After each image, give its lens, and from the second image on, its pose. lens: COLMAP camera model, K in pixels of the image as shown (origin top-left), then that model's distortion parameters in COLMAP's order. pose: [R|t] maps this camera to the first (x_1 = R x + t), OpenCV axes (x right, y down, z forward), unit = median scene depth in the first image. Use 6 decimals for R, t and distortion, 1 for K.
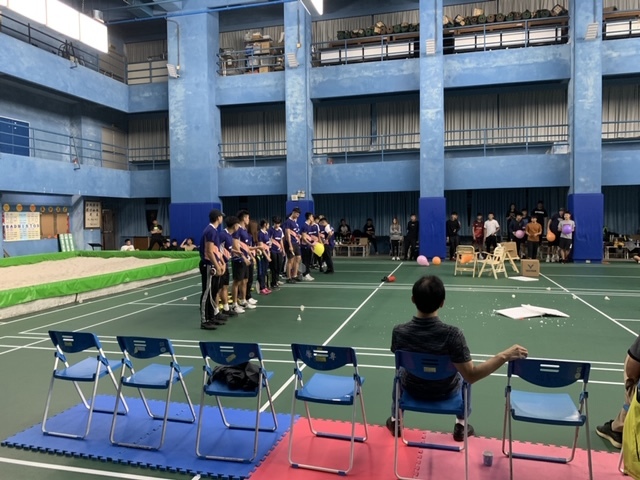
lens RADIAL K [[491.4, 0, 321.3], [0, 491.4, 233.8], [0, 0, 1]] dist [0.024992, -0.031447]
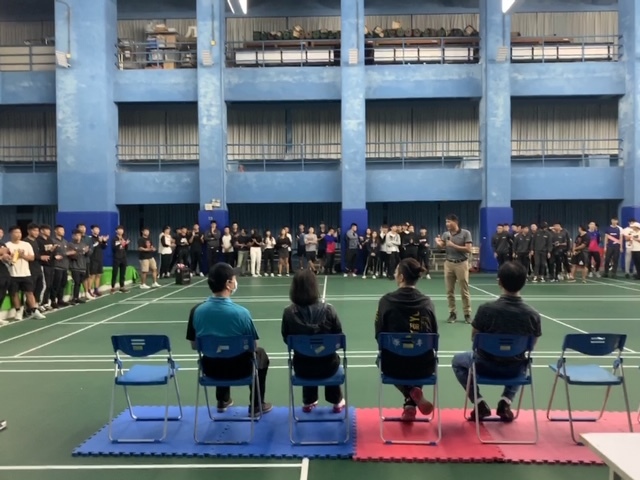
lens RADIAL K [[539.2, 0, 321.4], [0, 539.2, 240.3], [0, 0, 1]] dist [0.027788, -0.030396]
pose [[0.972813, 0.000183, 0.231594, -0.083158], [0.003805, 0.999852, -0.016770, 0.005929], [-0.231563, 0.017196, 0.972668, -0.028040]]
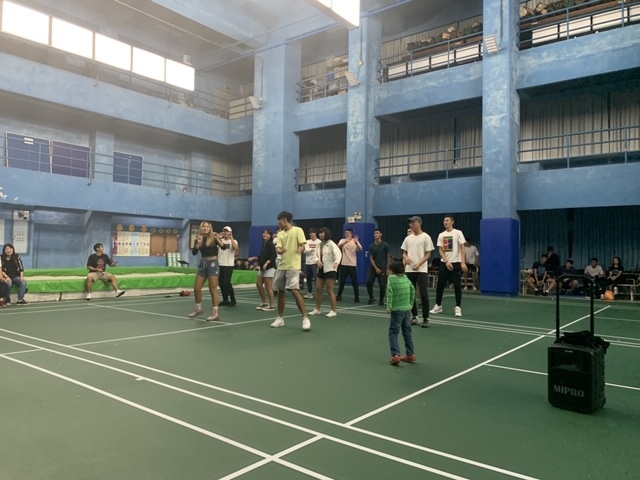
lens RADIAL K [[491.4, 0, 319.4], [0, 491.4, 238.6], [0, 0, 1]] dist [0.024992, -0.031447]
pose [[0.914055, 0.015685, -0.405287, 0.276576], [-0.042687, 0.997423, -0.057672, 0.020336], [0.403338, 0.070016, 0.912368, 0.107853]]
